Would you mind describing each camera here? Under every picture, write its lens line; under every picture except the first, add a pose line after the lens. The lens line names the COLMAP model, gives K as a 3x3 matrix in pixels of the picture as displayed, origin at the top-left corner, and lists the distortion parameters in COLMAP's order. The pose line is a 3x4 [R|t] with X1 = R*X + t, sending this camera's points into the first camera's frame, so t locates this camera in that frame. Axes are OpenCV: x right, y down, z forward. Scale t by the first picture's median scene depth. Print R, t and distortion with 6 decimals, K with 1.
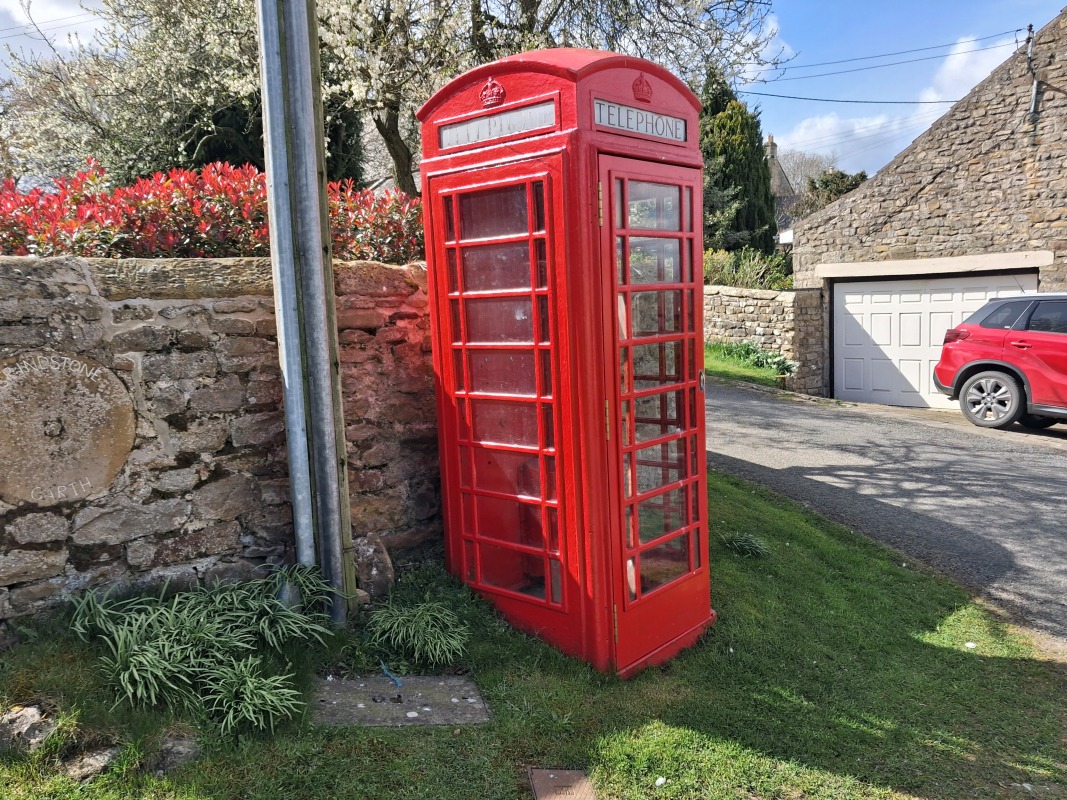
lens RADIAL K [[811.0, 0, 533.5], [0, 811.0, 400.0], [0, 0, 1]] dist [-0.034502, -0.003405]
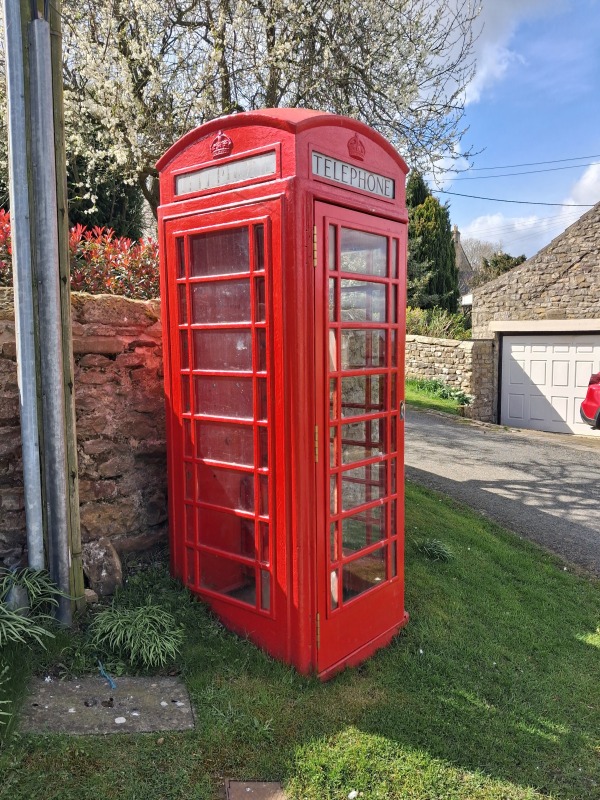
lens RADIAL K [[629.6, 0, 300.0], [0, 629.6, 400.0], [0, 0, 1]] dist [-0.092921, 0.065645]
pose [[0.998403, 0.032529, 0.046194, 0.026388], [-0.031136, 0.999048, -0.030565, -0.007555], [-0.047144, 0.029078, 0.998465, 0.143594]]
